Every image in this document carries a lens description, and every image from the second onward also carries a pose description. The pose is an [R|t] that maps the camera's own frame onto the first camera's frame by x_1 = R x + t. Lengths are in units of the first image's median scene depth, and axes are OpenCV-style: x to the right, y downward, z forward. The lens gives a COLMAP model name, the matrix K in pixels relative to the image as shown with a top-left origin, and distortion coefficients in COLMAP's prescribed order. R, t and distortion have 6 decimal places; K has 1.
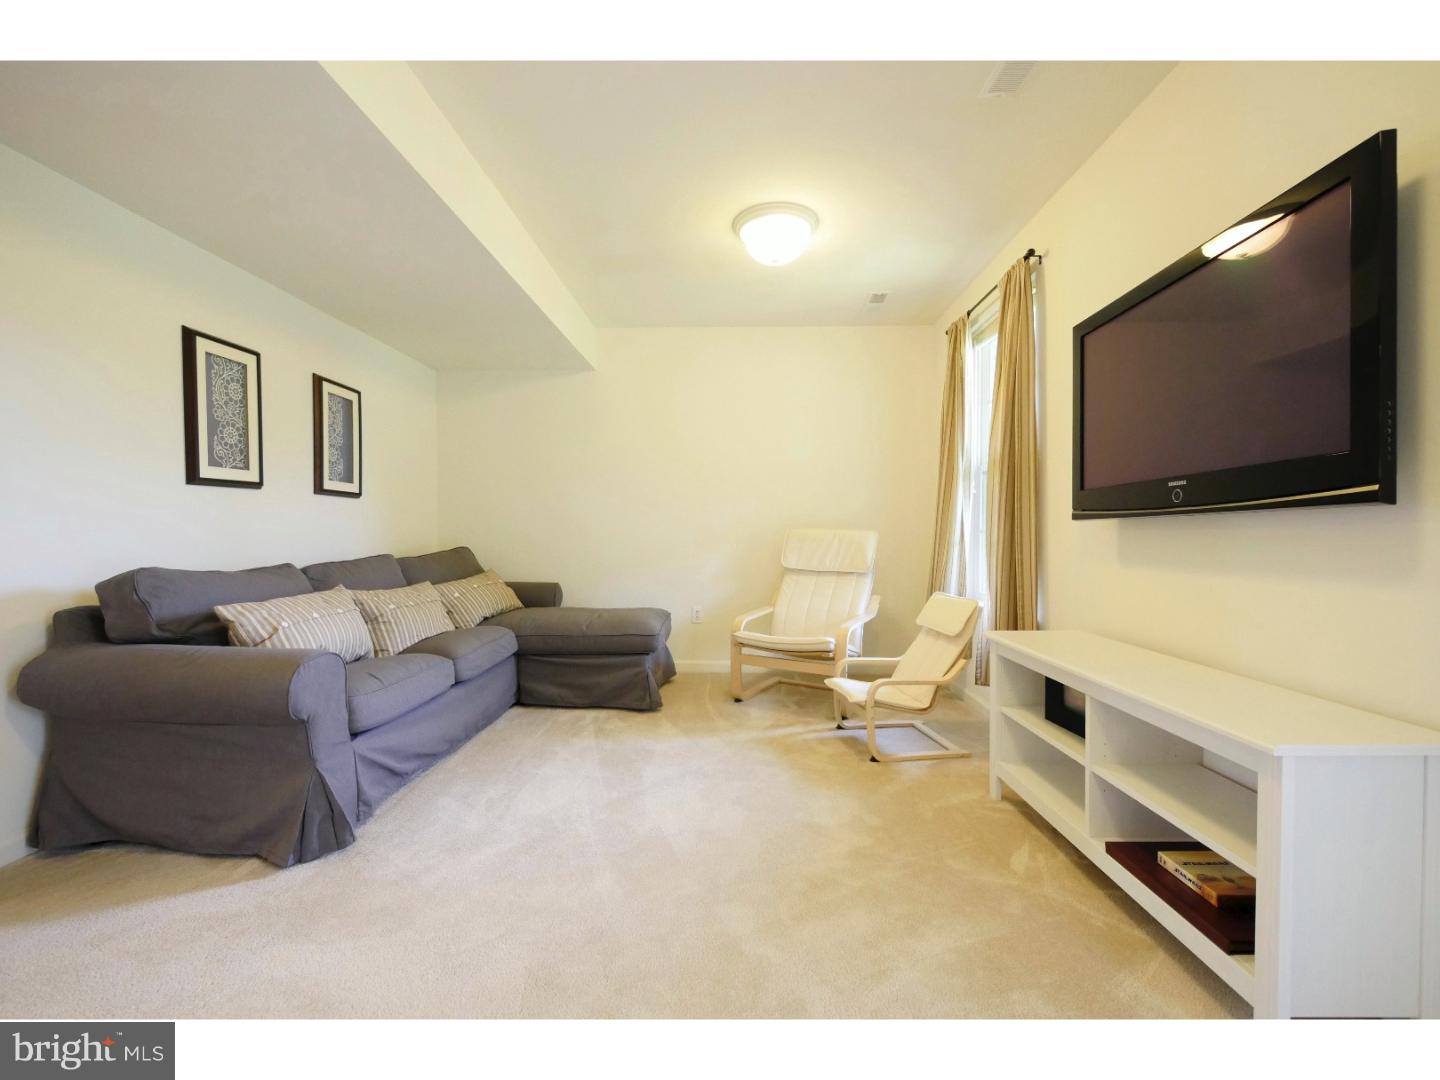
lens RADIAL K [[603.9, 0, 714.8], [0, 603.9, 538.9], [0, 0, 1]] dist [0.000887, 0.000024]
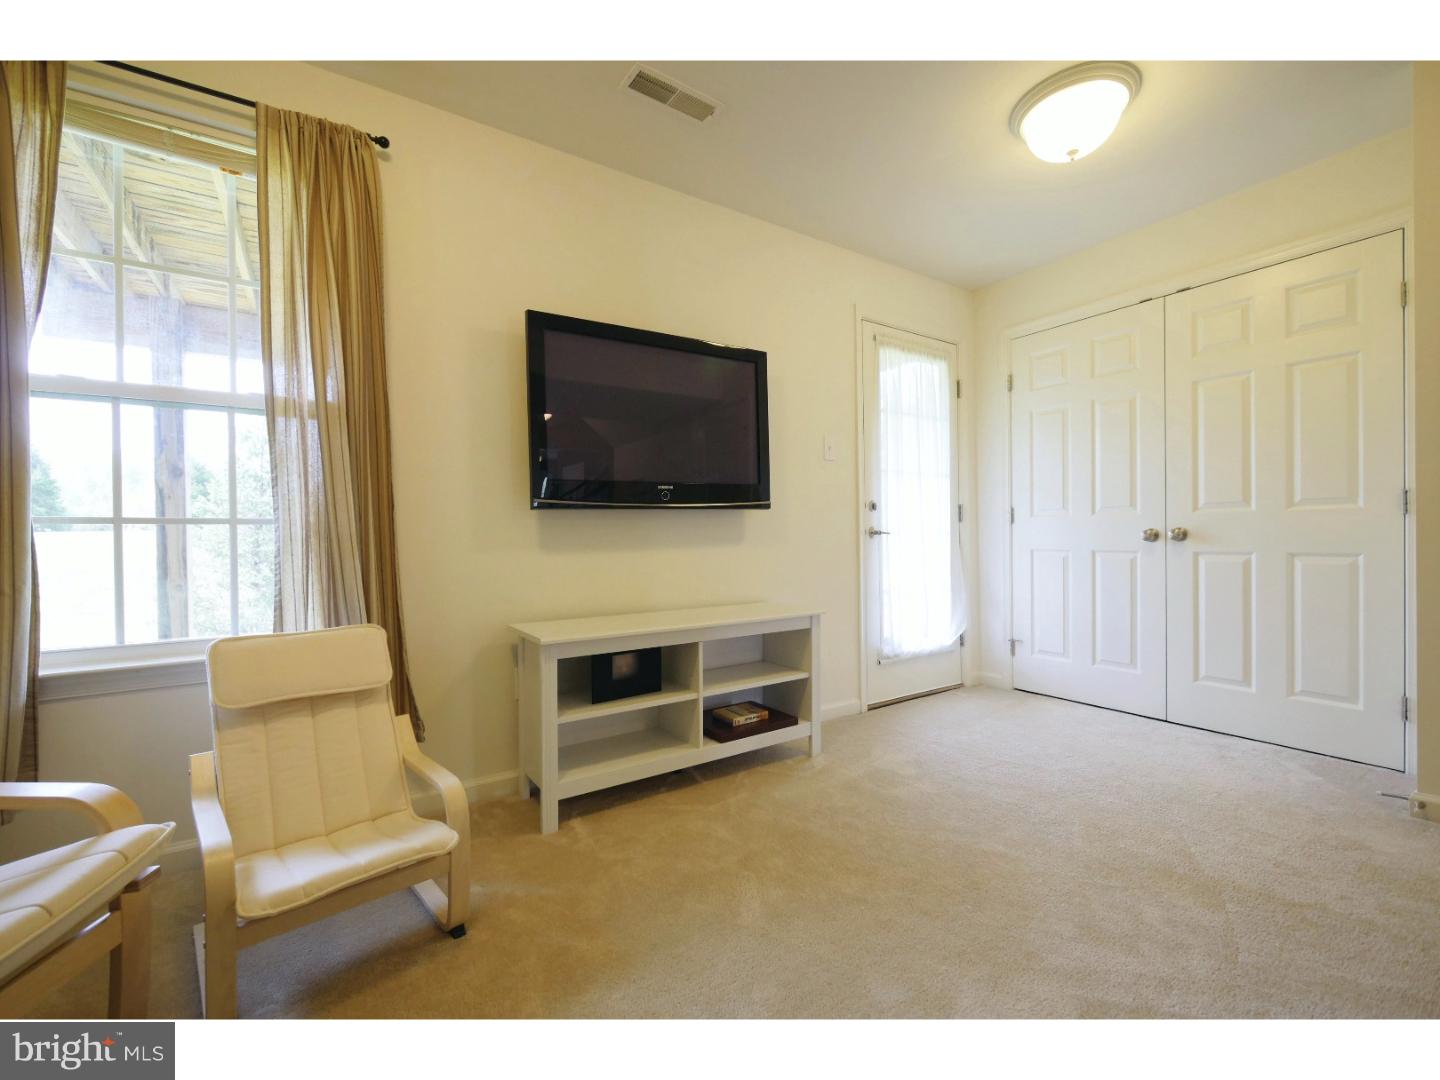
lens RADIAL K [[603.9, 0, 714.8], [0, 603.9, 538.9], [0, 0, 1]] dist [0.000887, 0.000024]
pose [[-0.573526, 0.005179, 0.819171, -0.493335], [0.027018, 0.999556, 0.012596, 0.017530], [-0.818742, 0.029357, -0.573411, 1.742504]]
